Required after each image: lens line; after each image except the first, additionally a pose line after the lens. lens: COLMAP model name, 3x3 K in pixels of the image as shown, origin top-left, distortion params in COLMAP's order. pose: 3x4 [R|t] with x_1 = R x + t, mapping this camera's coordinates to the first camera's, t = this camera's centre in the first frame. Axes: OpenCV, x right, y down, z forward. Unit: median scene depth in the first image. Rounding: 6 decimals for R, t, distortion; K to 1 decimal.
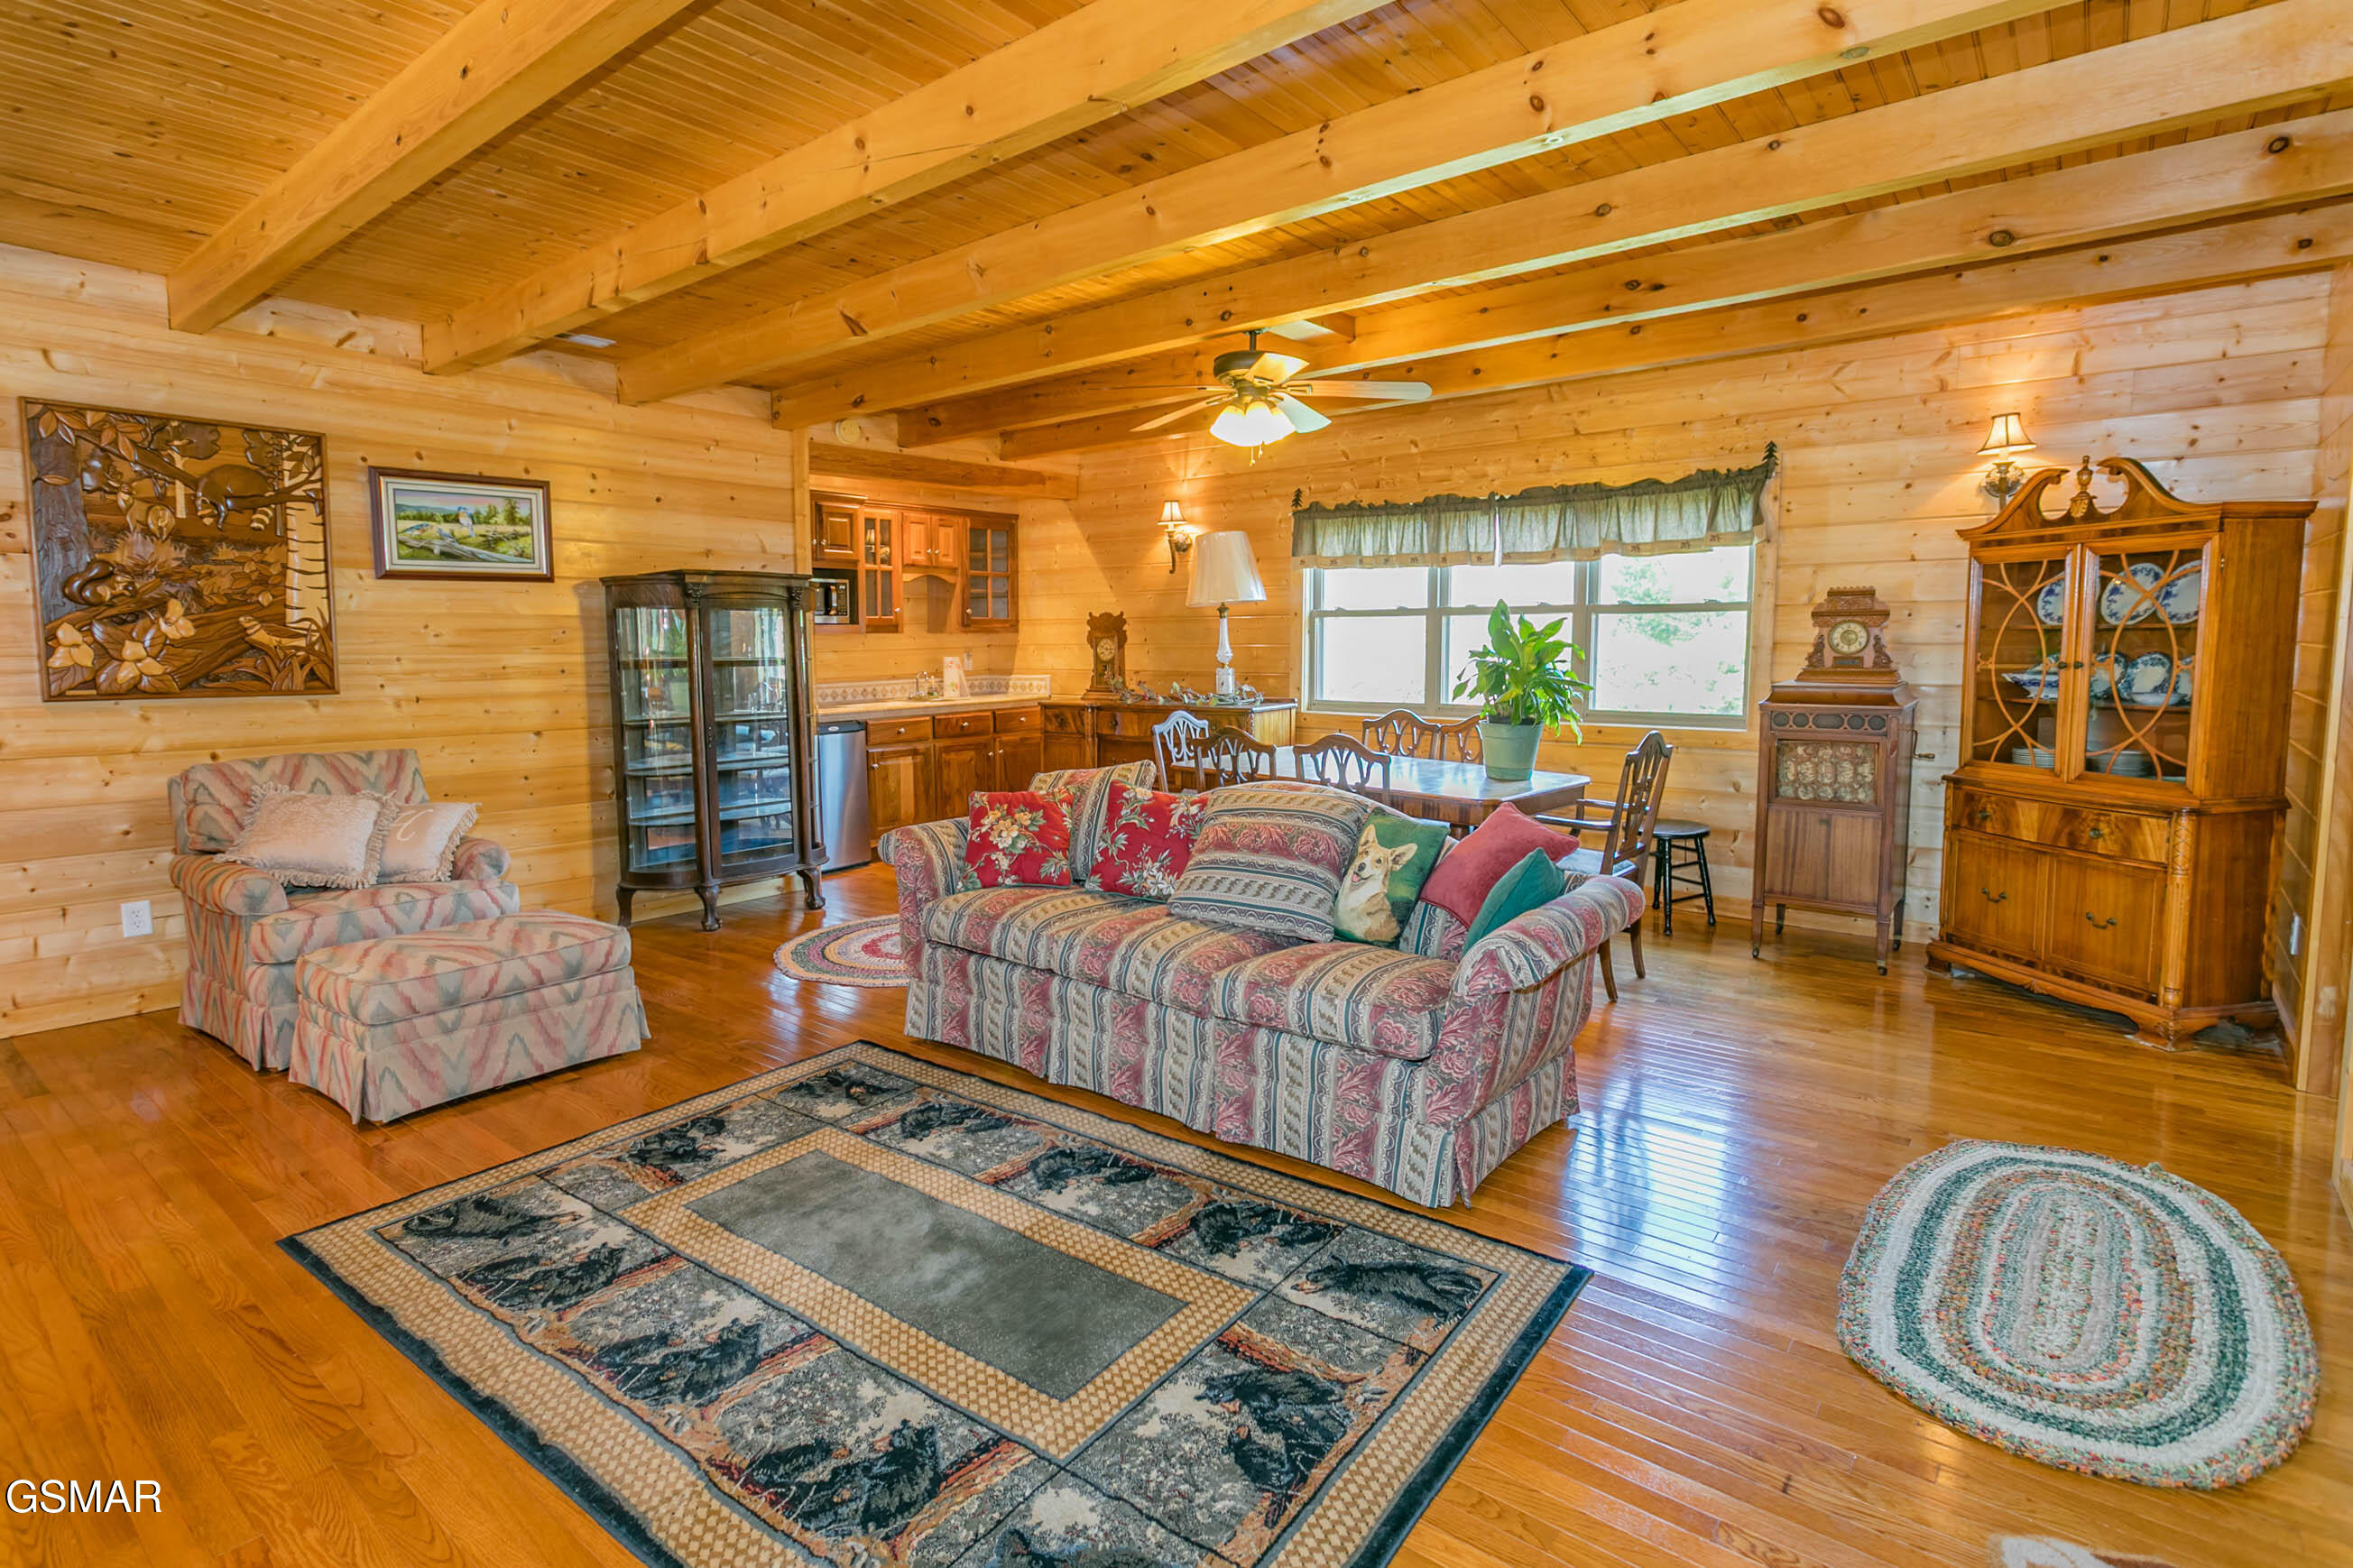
lens RADIAL K [[1114.4, 0, 1162.0], [0, 1114.4, 782.5], [0, 0, 1]] dist [0.003465, 0.001487]
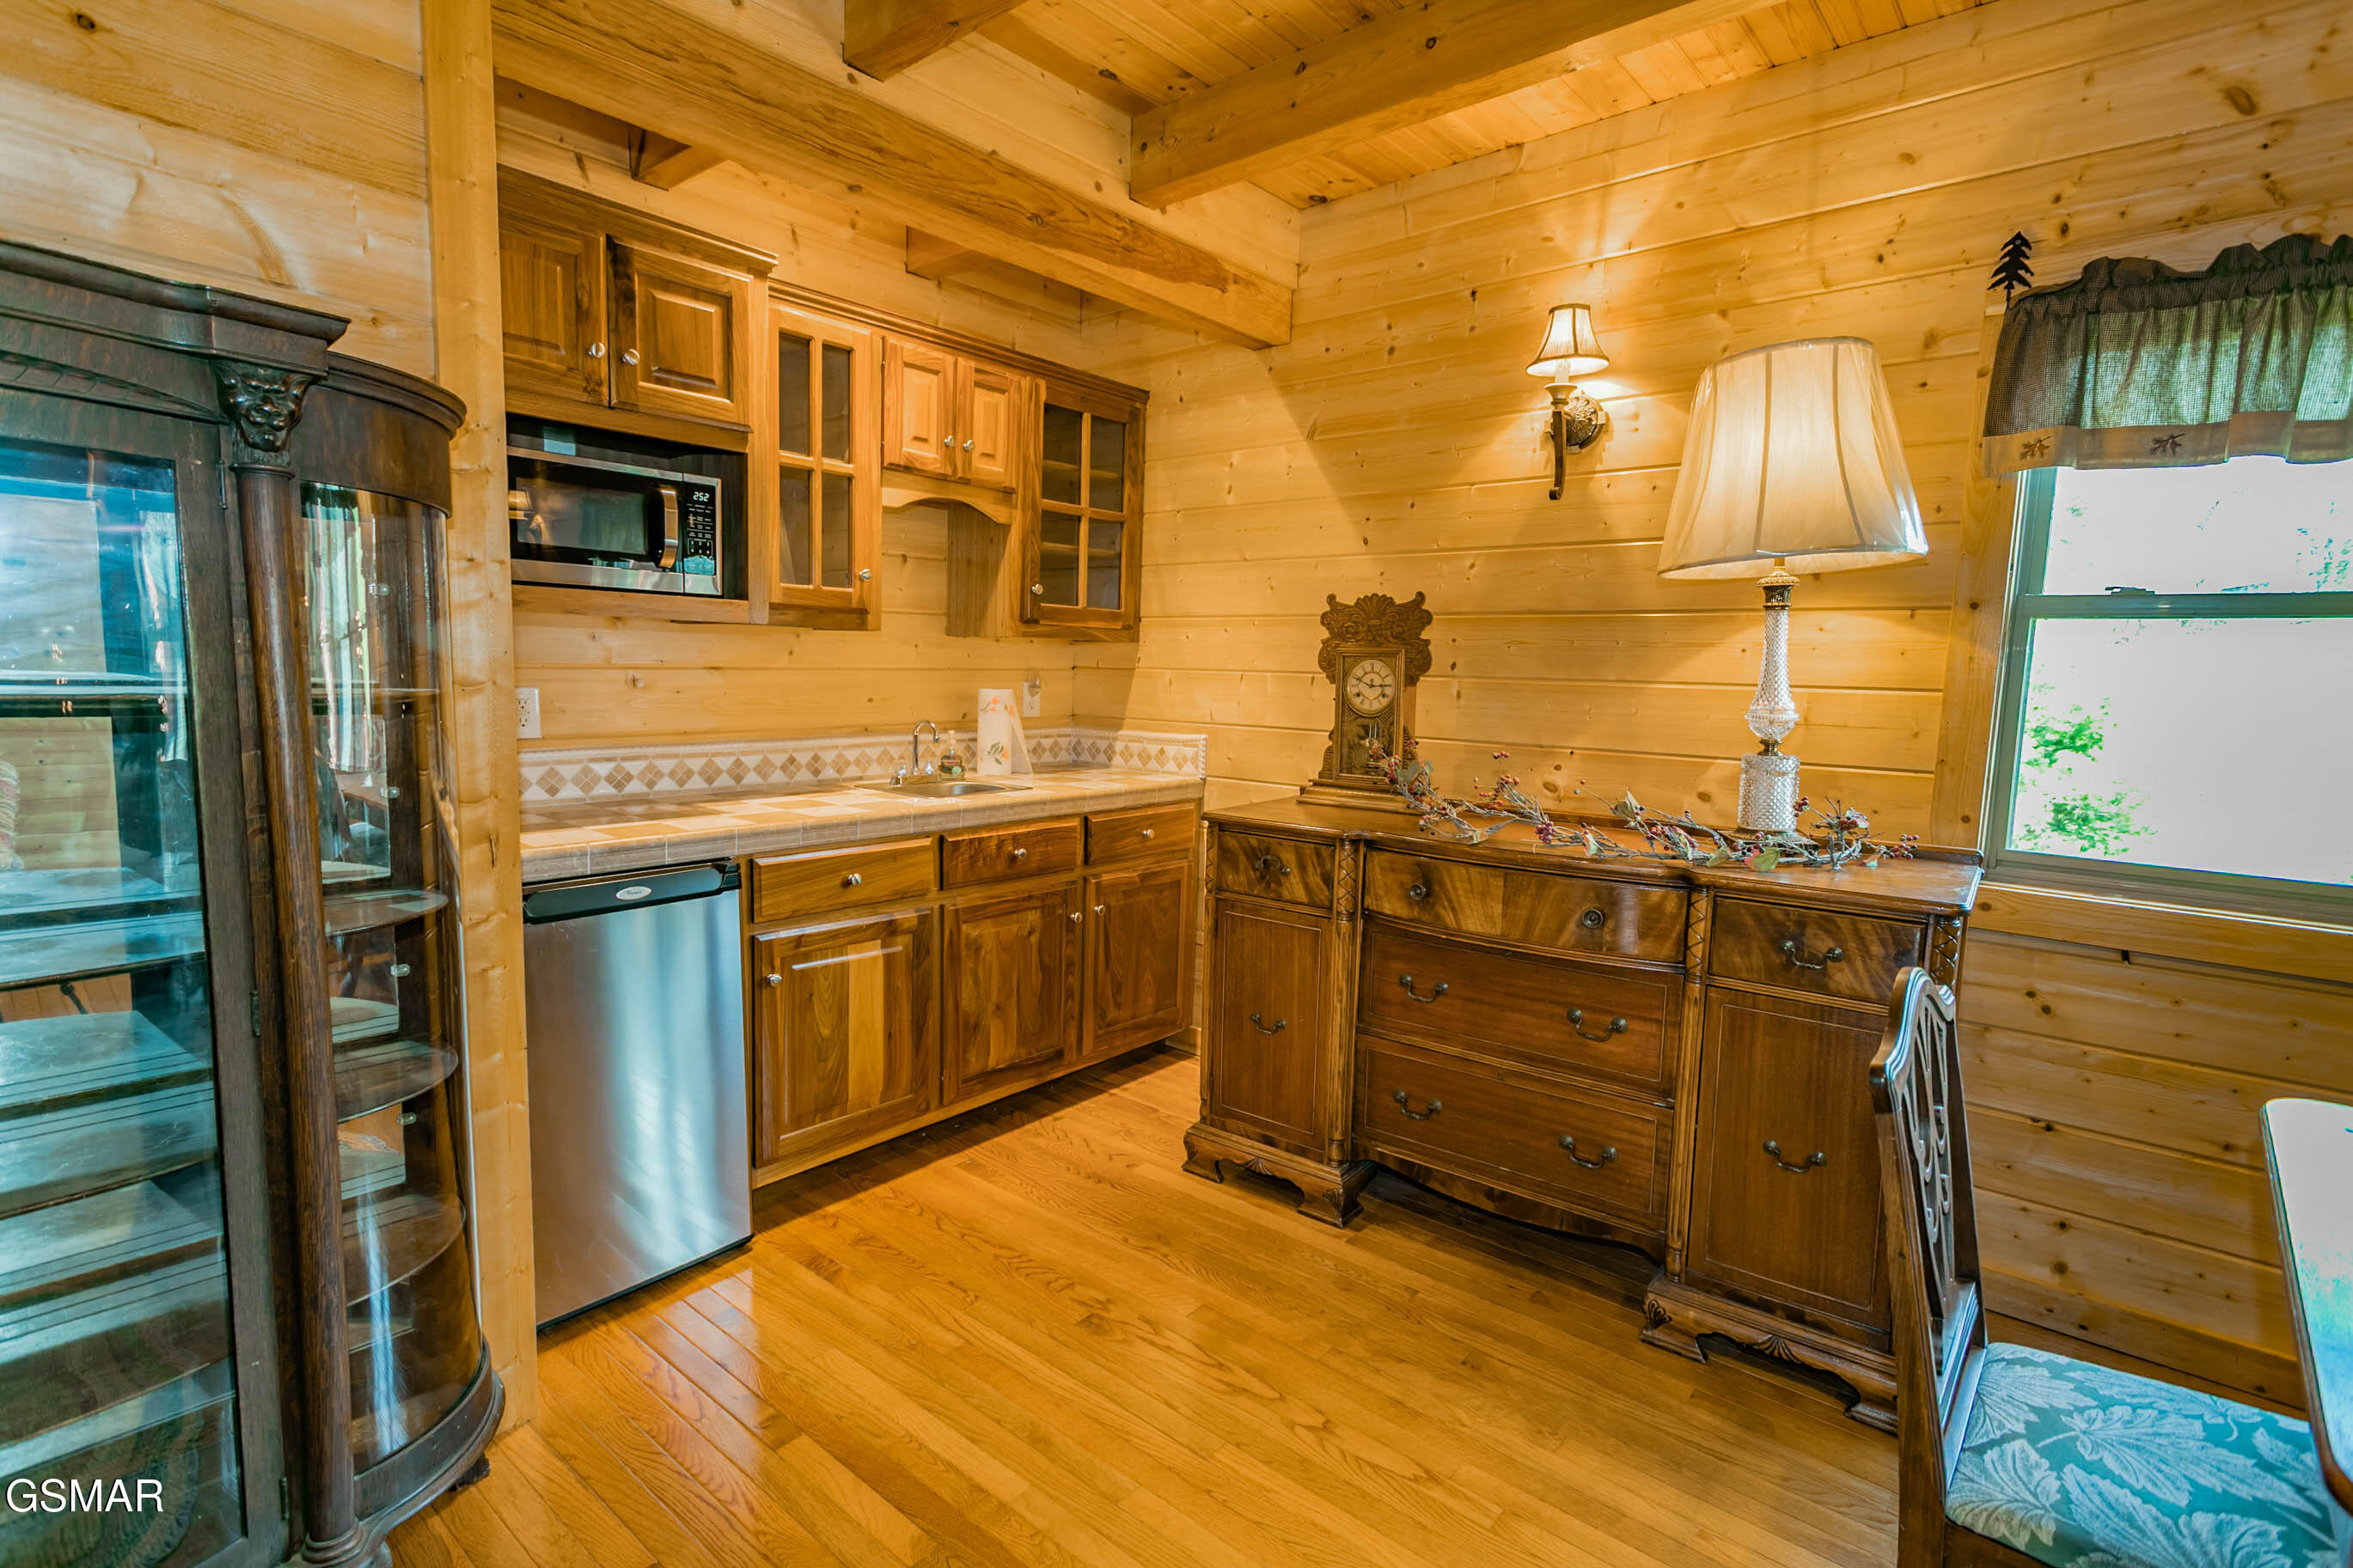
lens RADIAL K [[1127.0, 0, 1219.7], [0, 1127.0, 792.2], [0, 0, 1]] dist [0.000957, 0.000082]
pose [[0.999418, 0.033083, -0.008281, -0.146765], [-0.033226, 0.999290, -0.017790, -0.104702], [0.007687, 0.018055, 0.999807, 0.863559]]
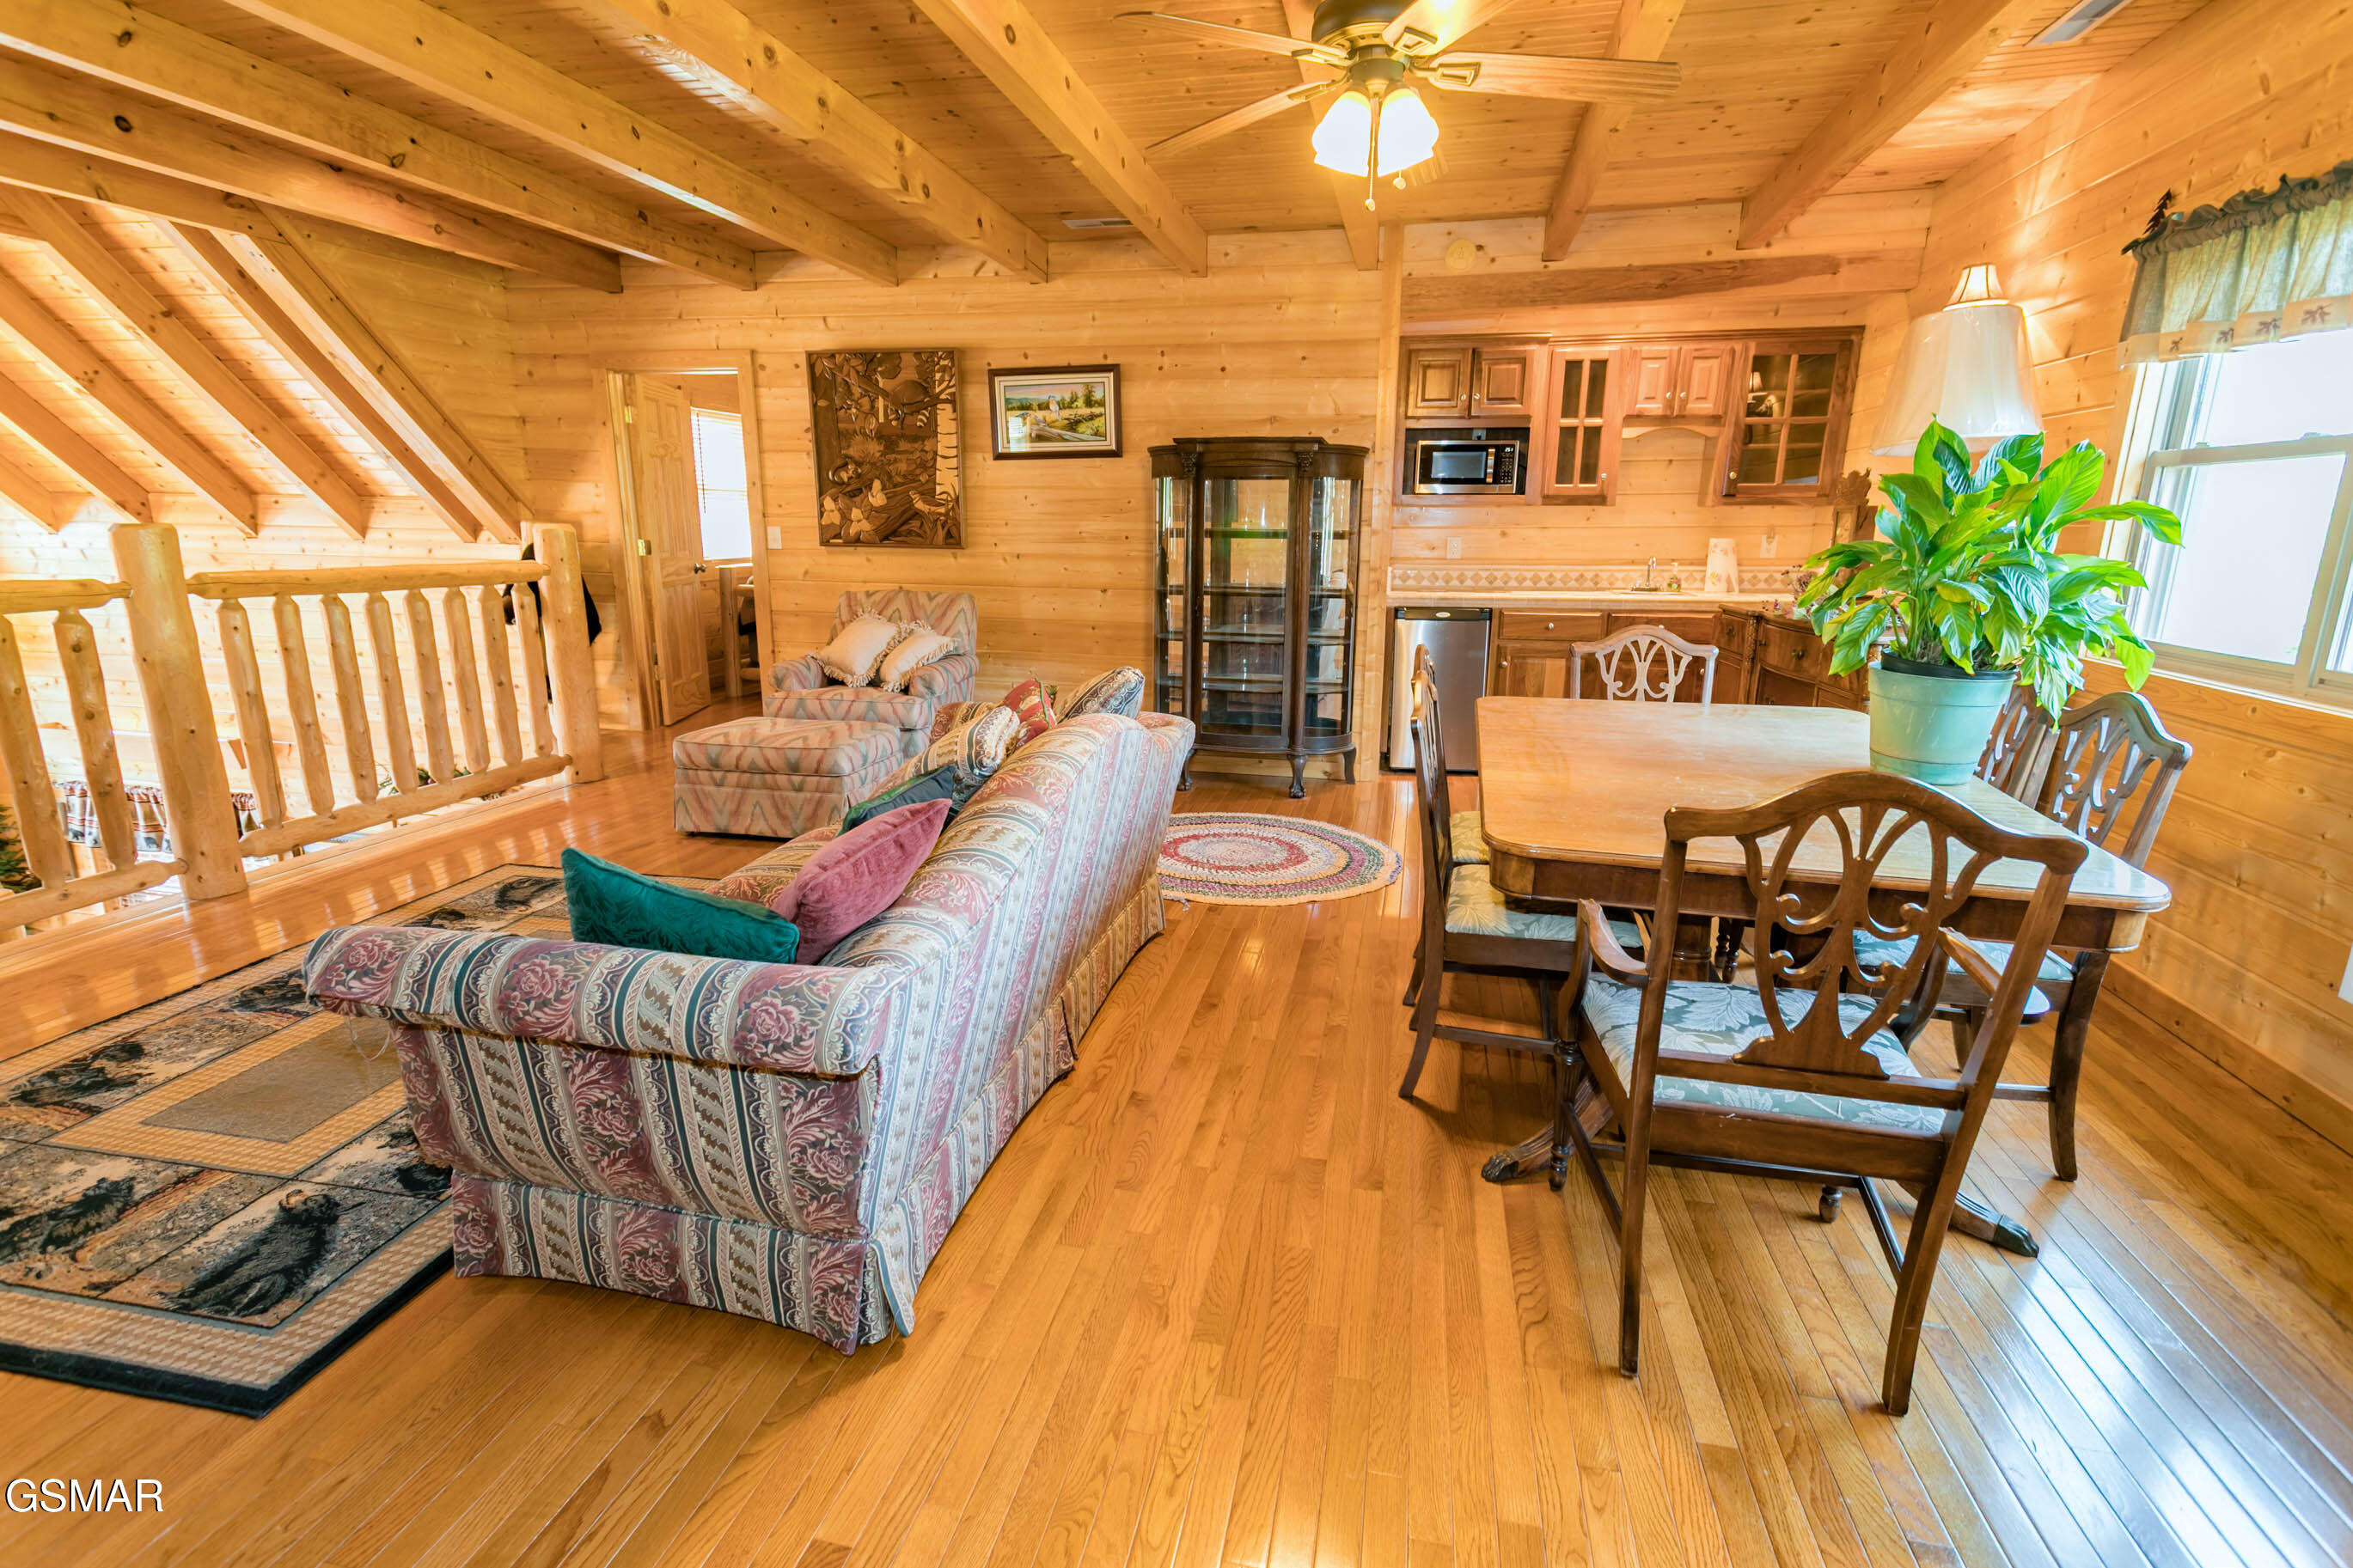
lens RADIAL K [[1114.3, 0, 1162.0], [0, 1114.3, 782.5], [0, 0, 1]] dist [0.003465, 0.001487]
pose [[0.452109, 0.210789, -0.866698, 0.521471], [-0.123136, 0.977121, 0.173411, -0.059120], [0.883422, 0.028321, 0.467722, 0.523789]]
